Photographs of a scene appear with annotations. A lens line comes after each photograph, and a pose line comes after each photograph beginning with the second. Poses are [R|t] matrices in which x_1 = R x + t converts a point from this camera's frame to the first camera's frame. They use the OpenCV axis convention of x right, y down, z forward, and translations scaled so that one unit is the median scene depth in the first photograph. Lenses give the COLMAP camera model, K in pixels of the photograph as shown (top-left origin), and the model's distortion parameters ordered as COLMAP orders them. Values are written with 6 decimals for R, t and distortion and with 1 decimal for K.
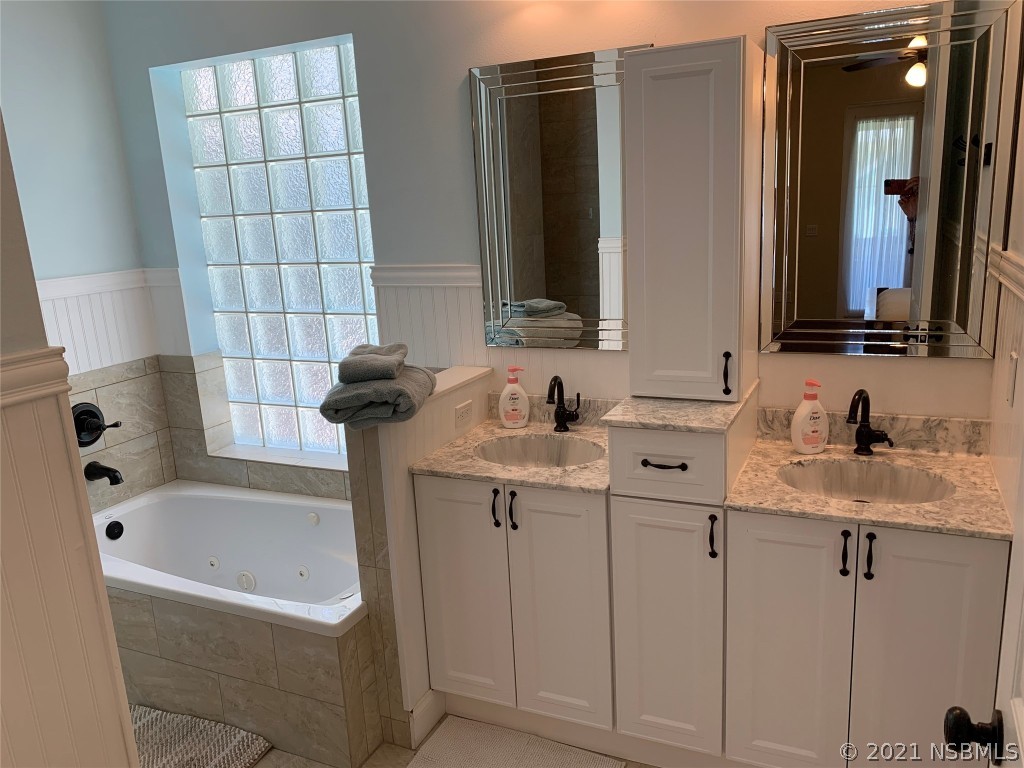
lens RADIAL K [[788.8, 0, 485.3], [0, 788.8, 383.3], [0, 0, 1]] dist [0.075389, -0.086715]
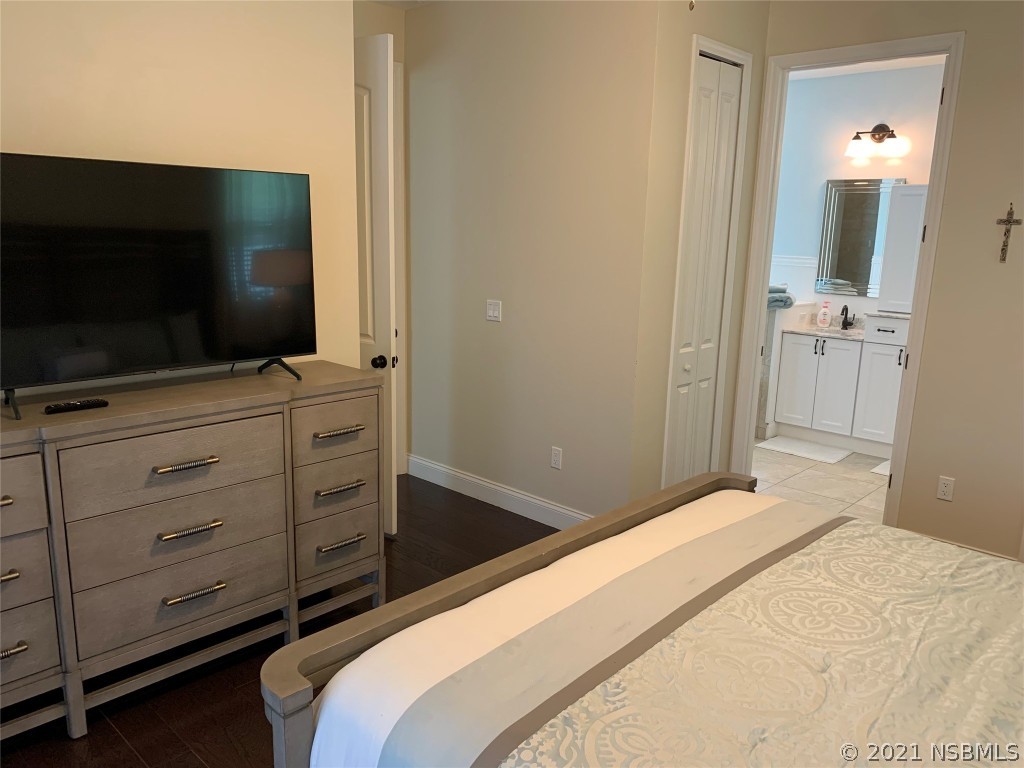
lens RADIAL K [[775.5, 0, 503.1], [0, 775.5, 391.3], [0, 0, 1]] dist [0.013273, -0.005523]
pose [[0.951198, 0.140437, -0.274771, -0.227892], [-0.142079, 0.989756, 0.014021, 0.382489], [0.273925, 0.025702, 0.961408, -1.652141]]
